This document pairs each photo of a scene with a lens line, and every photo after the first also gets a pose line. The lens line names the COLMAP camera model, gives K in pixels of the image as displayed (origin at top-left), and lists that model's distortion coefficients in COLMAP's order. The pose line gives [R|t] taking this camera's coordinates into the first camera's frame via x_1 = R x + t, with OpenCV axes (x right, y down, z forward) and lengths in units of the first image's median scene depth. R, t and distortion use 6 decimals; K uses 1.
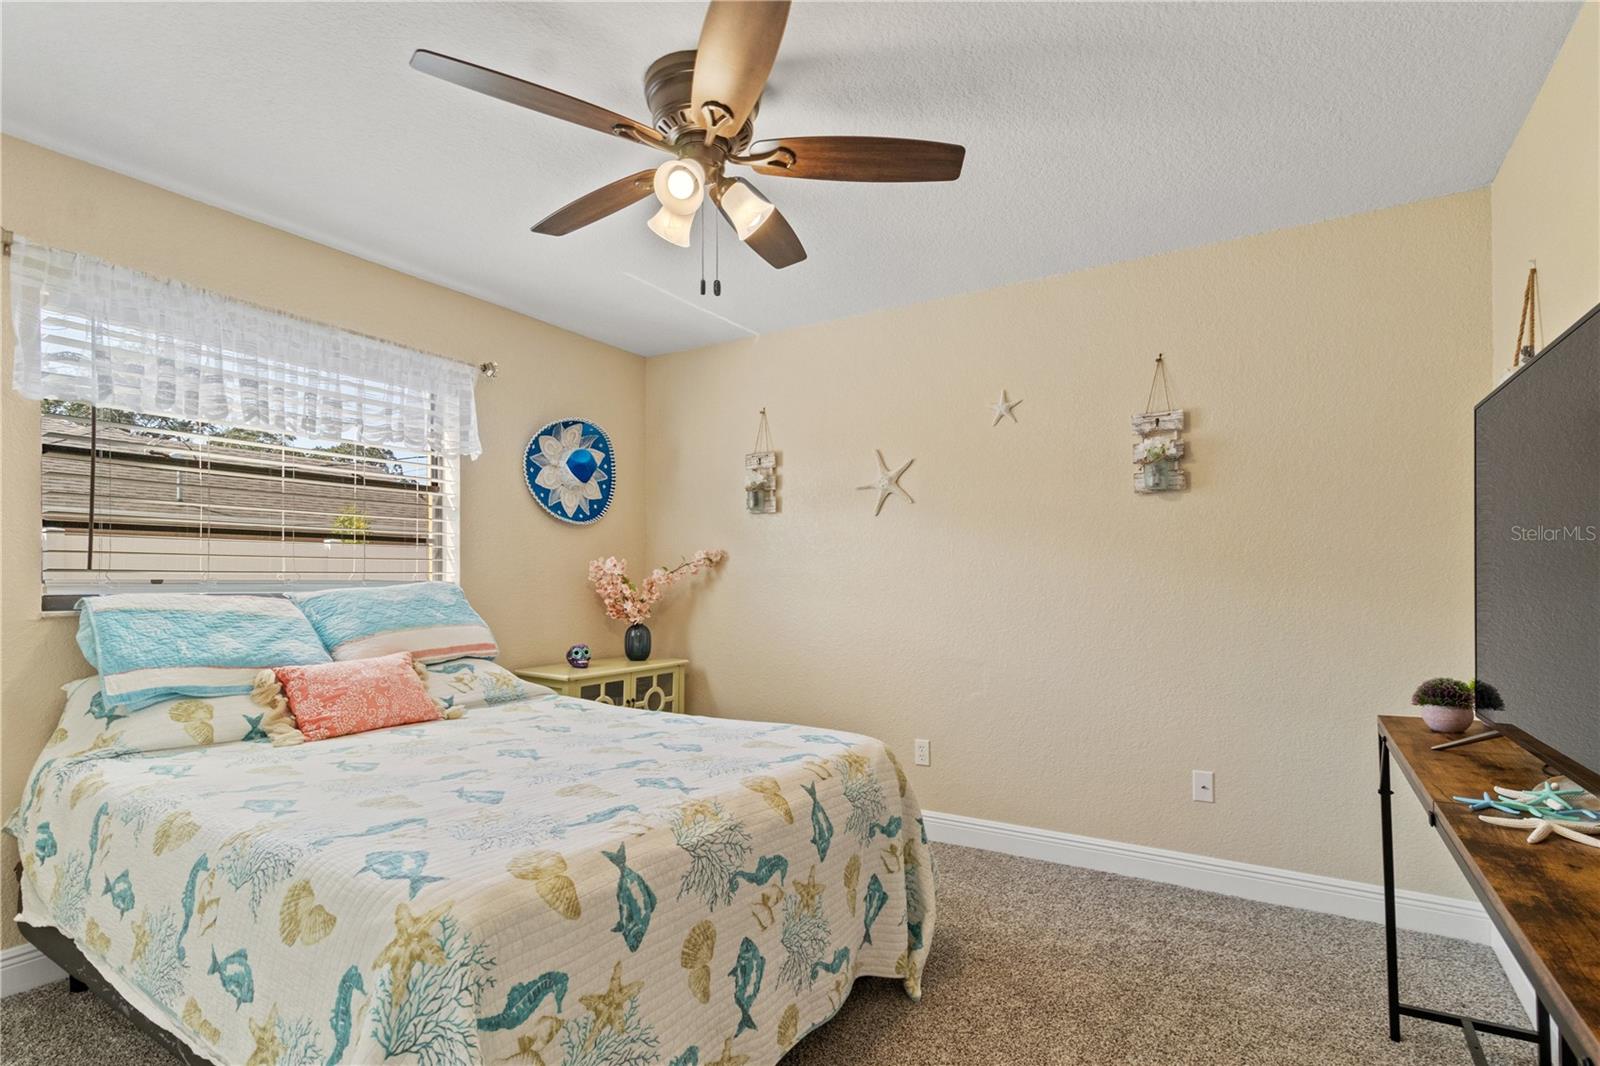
lens RADIAL K [[791.9, 0, 801.9], [0, 791.9, 578.9], [0, 0, 1]] dist [0.000282, 0.000125]
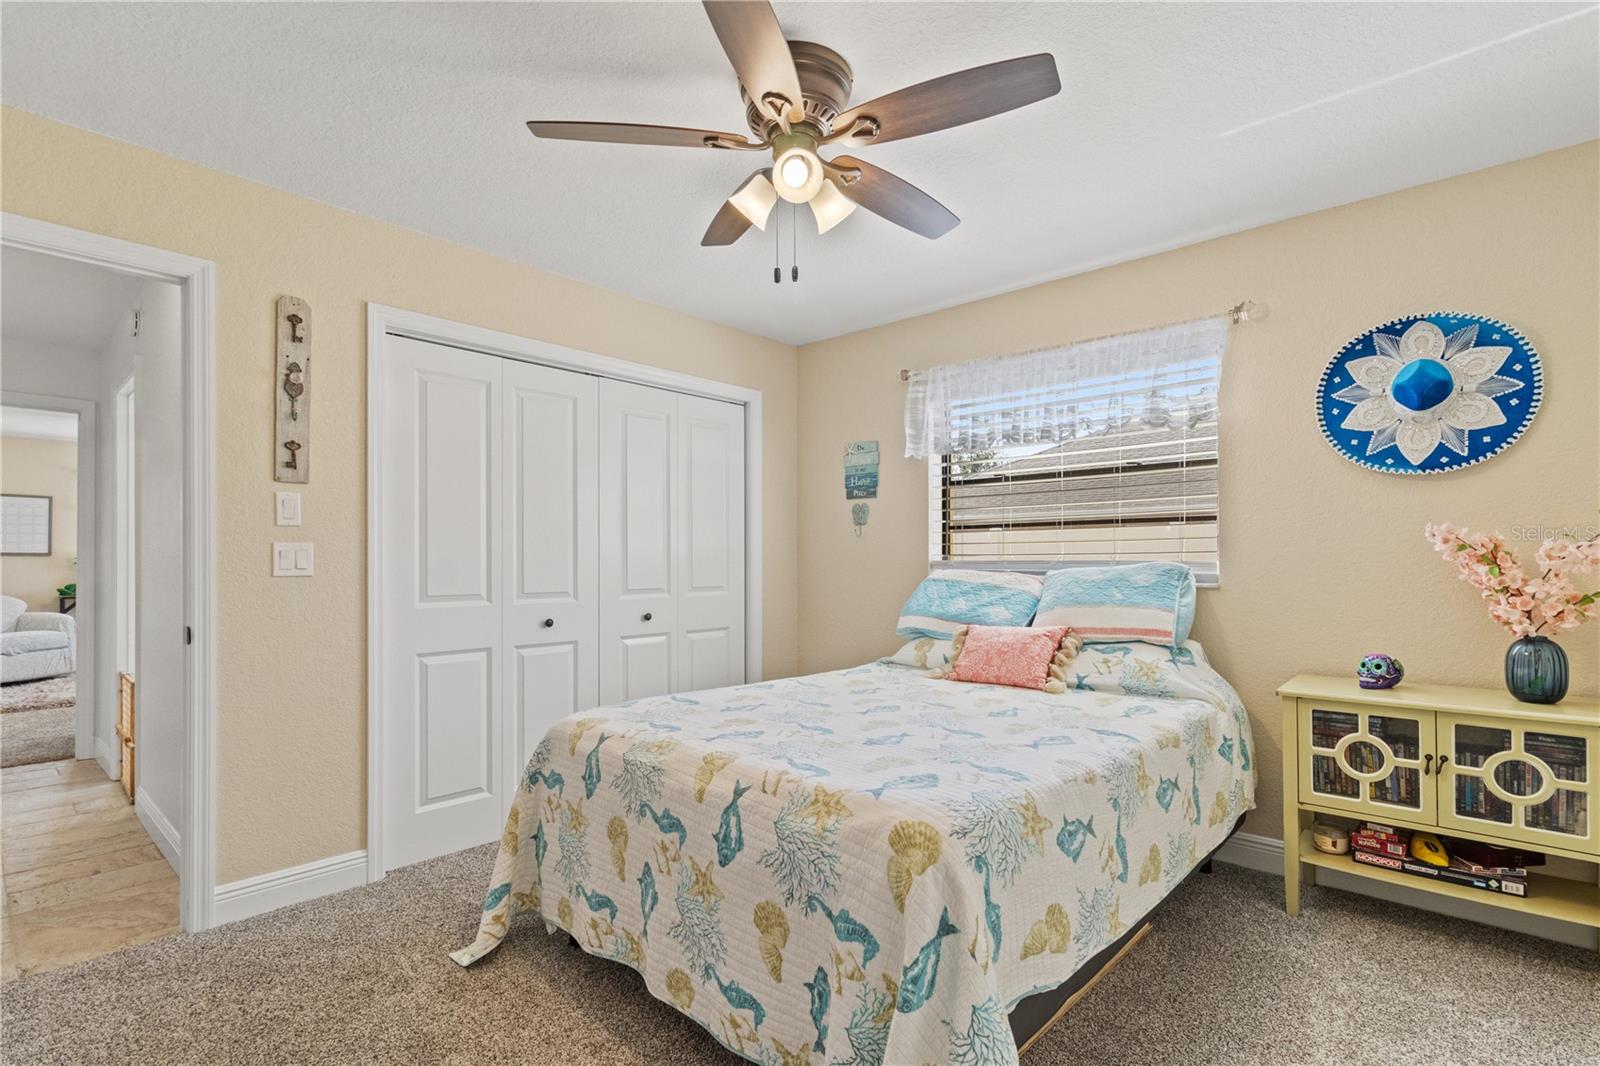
lens RADIAL K [[755.3, 0, 812.0], [0, 755.3, 556.2], [0, 0, 1]] dist [0.001174, 0.000290]
pose [[-0.177555, -0.006577, -0.984089, 0.678503], [0.005100, 0.999958, -0.007604, 0.001646], [0.984098, -0.006369, -0.177514, 0.977306]]
